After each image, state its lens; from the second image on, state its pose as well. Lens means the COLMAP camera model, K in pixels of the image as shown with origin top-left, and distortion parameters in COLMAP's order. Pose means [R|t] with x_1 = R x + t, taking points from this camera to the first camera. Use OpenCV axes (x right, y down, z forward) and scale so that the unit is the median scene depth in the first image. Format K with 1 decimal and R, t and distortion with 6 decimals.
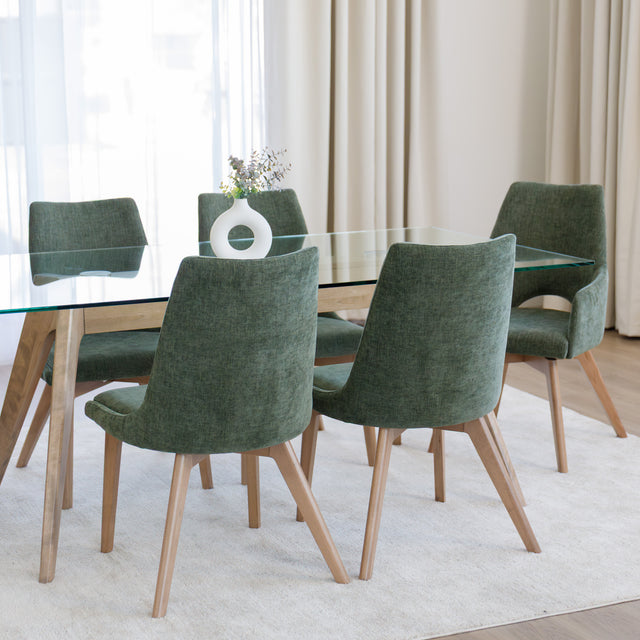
lens RADIAL K [[1900.0, 0, 318.2], [0, 1900.0, 320.1], [0, 0, 1]] dist [0.054301, 0.000000]
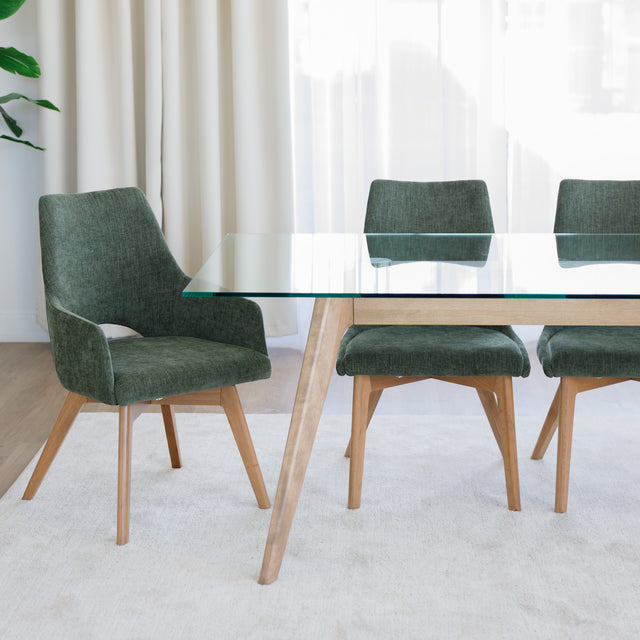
lens RADIAL K [[1900.0, 0, 319.4], [0, 1900.0, 322.2], [0, 0, 1]] dist [0.054301, 0.000000]
pose [[0.858745, 0.087767, -0.504831, 0.328960], [-0.077181, 0.996137, 0.041893, -0.031242], [0.506557, 0.002988, 0.862201, 0.190205]]
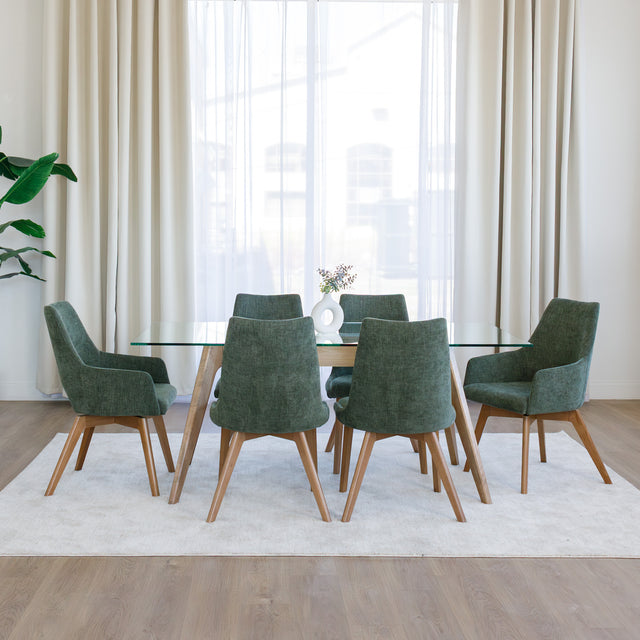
lens RADIAL K [[1900.0, 0, 322.0], [0, 1900.0, 317.0], [0, 0, 1]] dist [0.054301, 0.000000]
pose [[0.878431, 0.042989, -0.475932, 0.765616], [-0.089207, 0.993190, -0.074938, 0.083474], [0.469469, 0.108284, 0.876284, -0.463389]]
